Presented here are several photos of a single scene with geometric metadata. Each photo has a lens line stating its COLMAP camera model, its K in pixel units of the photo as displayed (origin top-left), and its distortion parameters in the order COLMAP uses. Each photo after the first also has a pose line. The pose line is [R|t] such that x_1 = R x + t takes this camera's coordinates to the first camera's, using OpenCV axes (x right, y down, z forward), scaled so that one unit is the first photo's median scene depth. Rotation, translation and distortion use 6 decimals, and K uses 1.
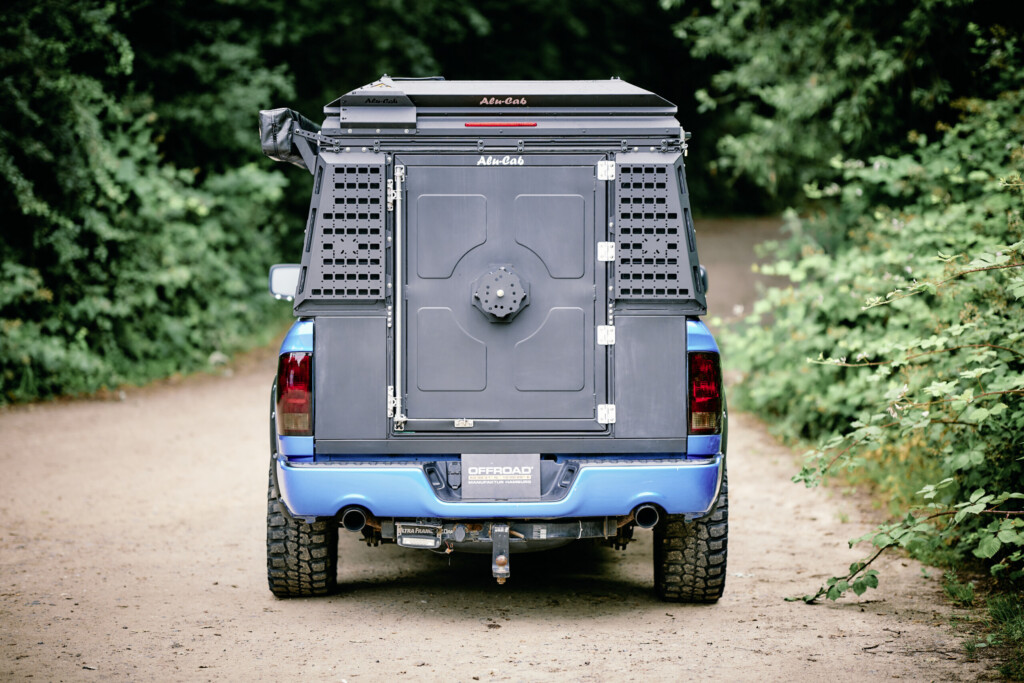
lens RADIAL K [[2928.0, 0, 512.0], [0, 2928.0, 341.5], [0, 0, 1]] dist [-0.008658, -1.451299]
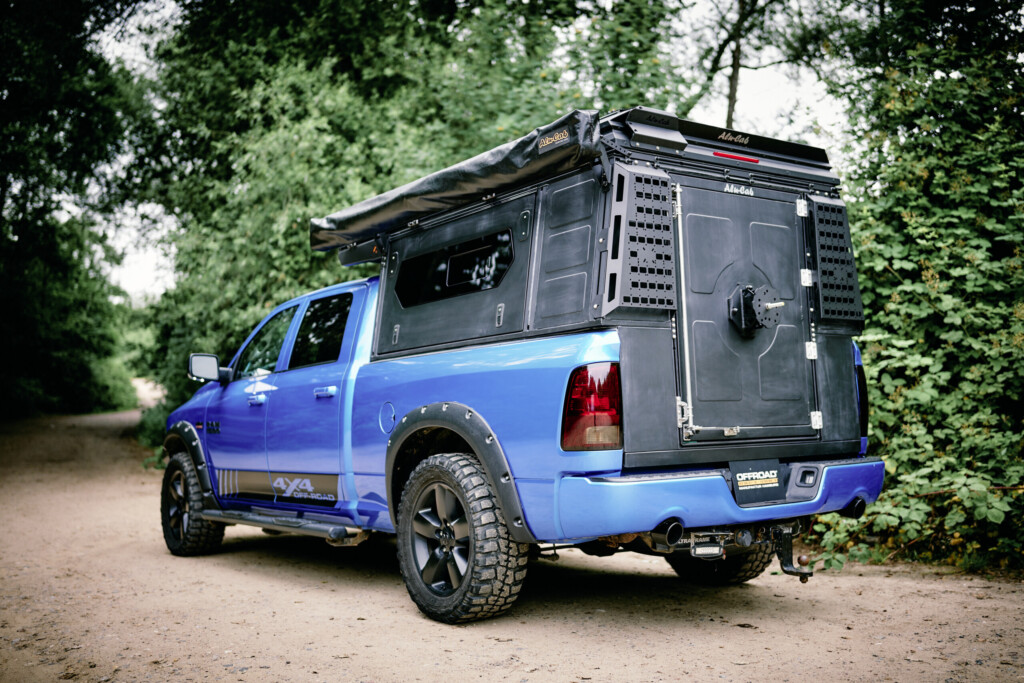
lens RADIAL K [[1047.7, 0, 512.0], [0, 1047.7, 341.5], [0, 0, 1]] dist [-0.001907, 0.010662]
pose [[0.820109, 0.022129, 0.571779, -0.296165], [0.049181, 0.992828, -0.108965, 0.032959], [-0.570089, 0.117484, 0.813139, 0.738033]]
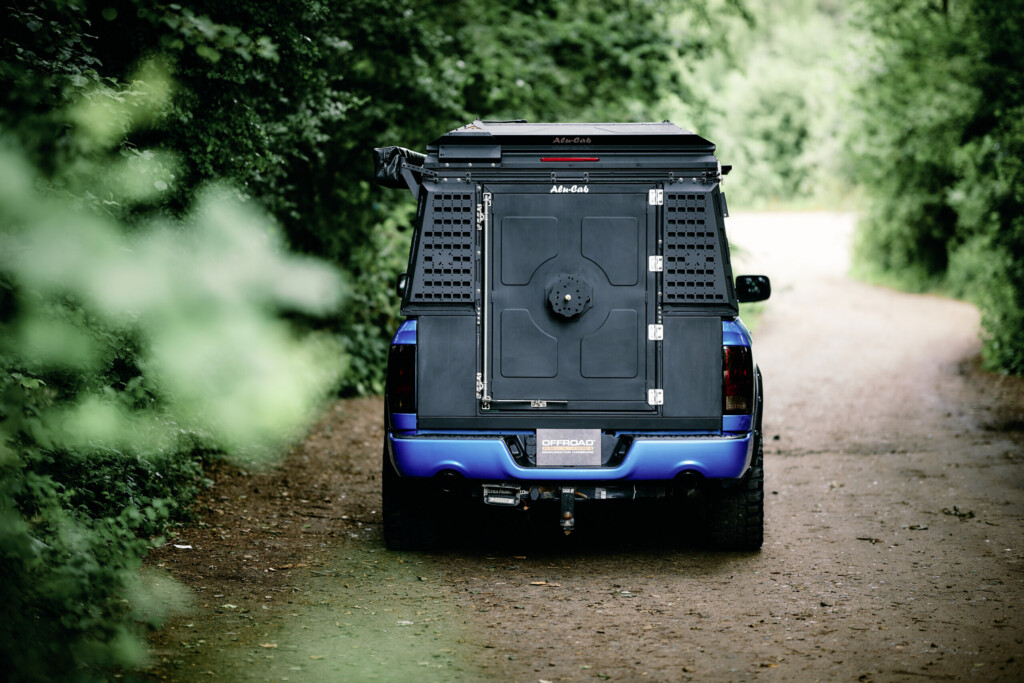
lens RADIAL K [[2928.0, 0, 512.0], [0, 2928.0, 341.5], [0, 0, 1]] dist [-0.008658, -1.451299]
pose [[0.997970, 0.004083, -0.063559, 0.050102], [-0.004807, 0.999925, -0.011243, 0.015752], [0.063508, 0.011526, 0.997915, -0.221403]]
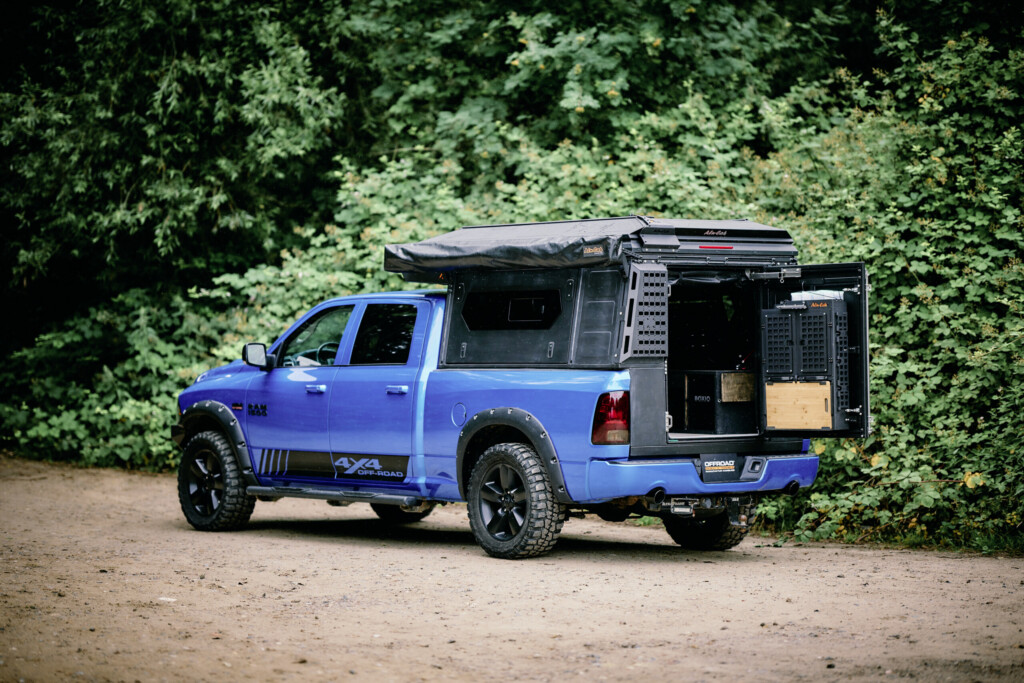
lens RADIAL K [[2928.0, 0, 512.0], [0, 2928.0, 341.5], [0, 0, 1]] dist [-0.008658, -1.451299]
pose [[0.795312, -0.001645, 0.606198, -1.065504], [0.022920, 0.999363, -0.027358, 0.018709], [-0.605767, 0.035652, 0.794843, -0.204201]]
